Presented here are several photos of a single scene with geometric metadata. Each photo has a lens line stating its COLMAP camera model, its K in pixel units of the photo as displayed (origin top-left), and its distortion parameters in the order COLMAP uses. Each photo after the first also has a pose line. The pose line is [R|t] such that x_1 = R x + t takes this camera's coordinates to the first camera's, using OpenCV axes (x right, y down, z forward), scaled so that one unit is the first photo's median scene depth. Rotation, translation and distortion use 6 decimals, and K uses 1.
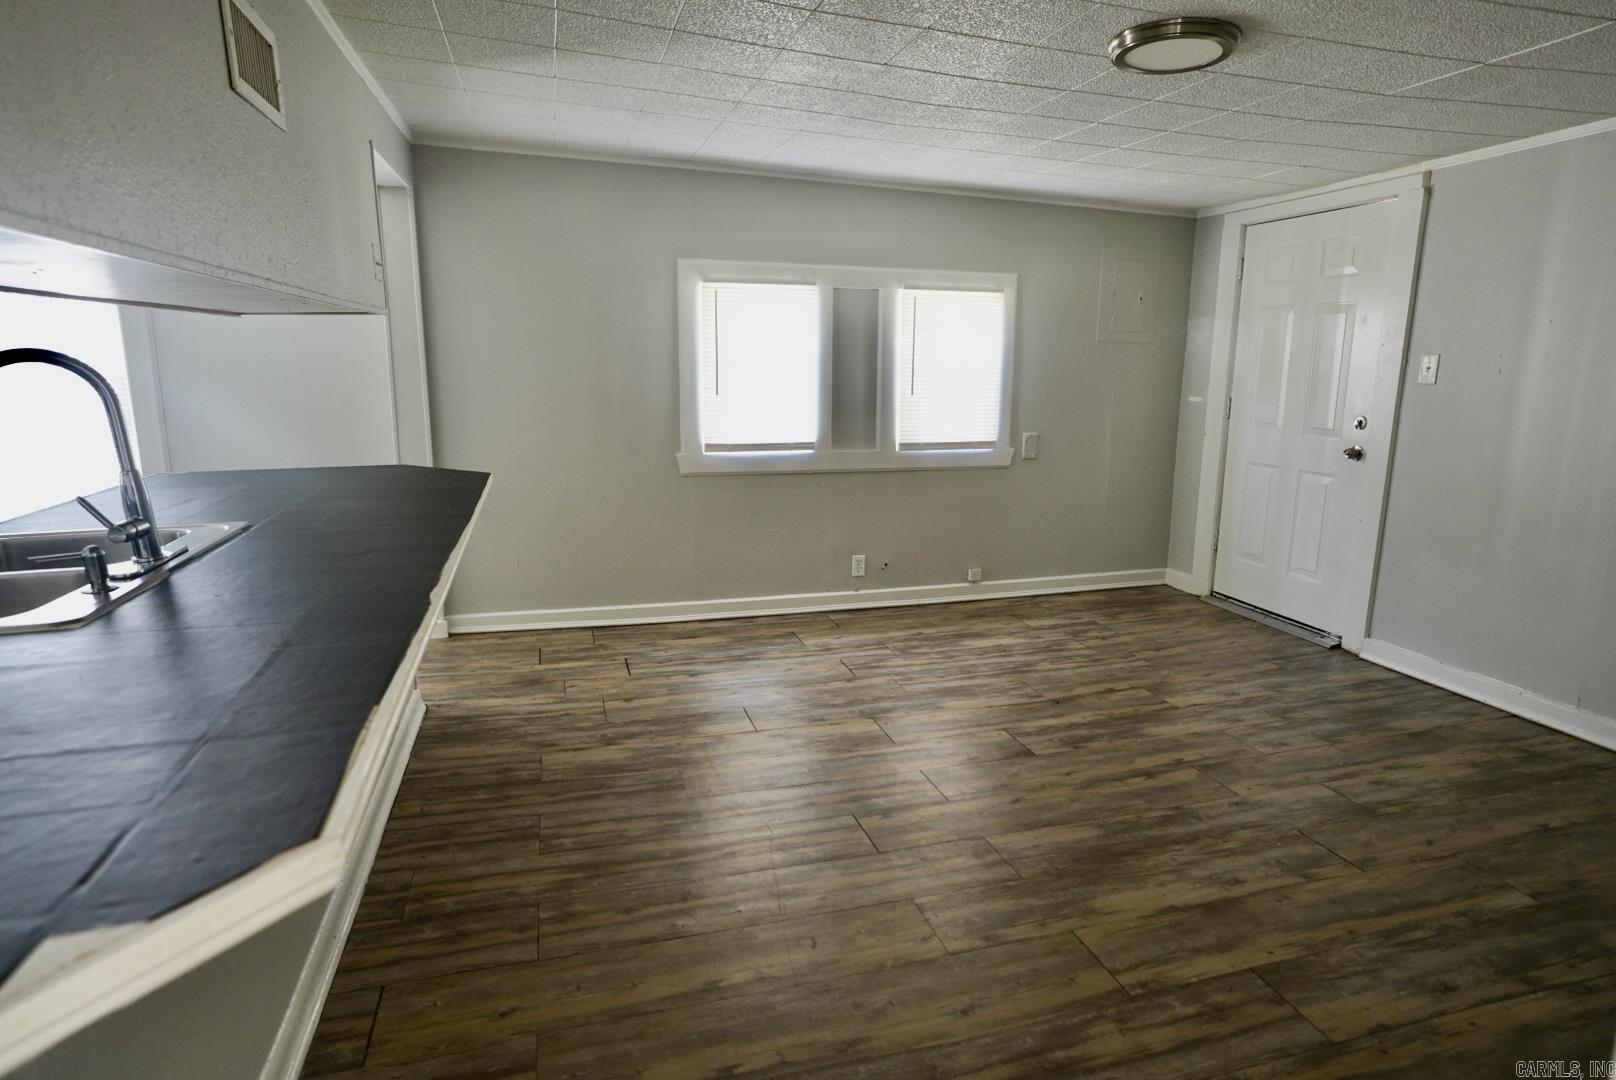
lens RADIAL K [[883.3, 0, 809.1], [0, 883.3, 534.8], [0, 0, 1]] dist [-0.034540, 0.015507]
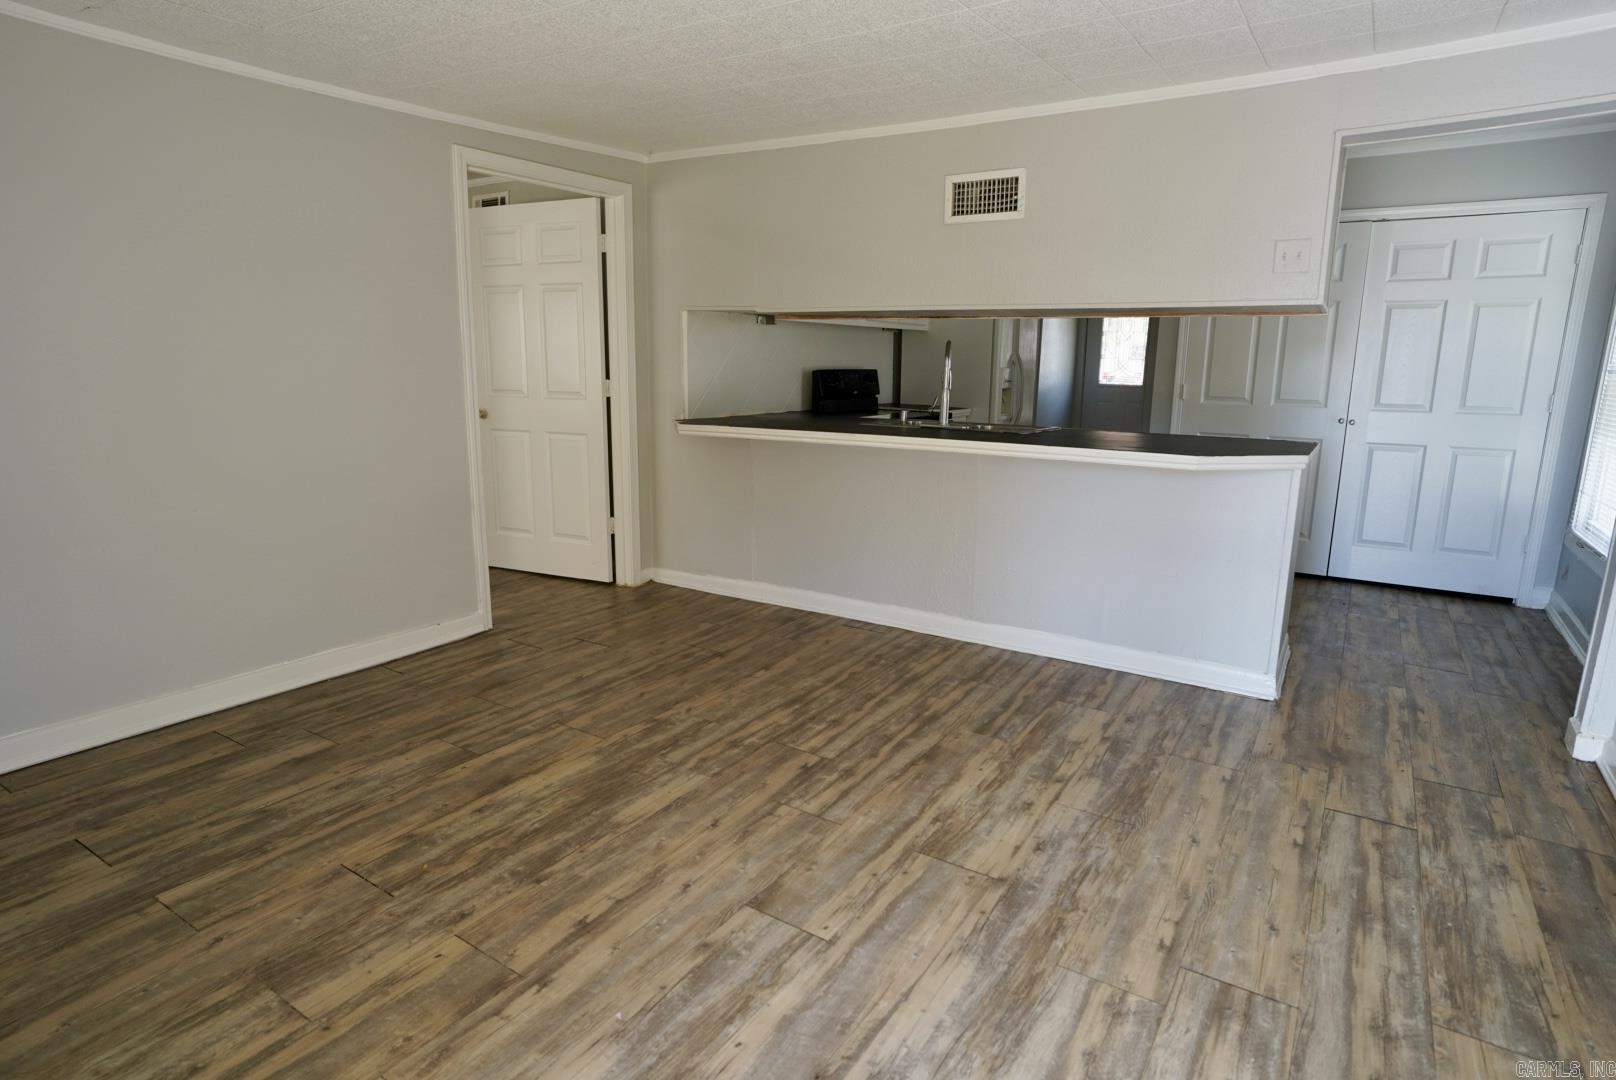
lens RADIAL K [[883.3, 0, 811.0], [0, 883.3, 542.8], [0, 0, 1]] dist [-0.034540, 0.015507]
pose [[-0.754943, 0.114509, -0.645715, 0.662330], [-0.150824, 0.927925, 0.340892, -0.260478], [0.638210, 0.354744, -0.683260, 1.479011]]
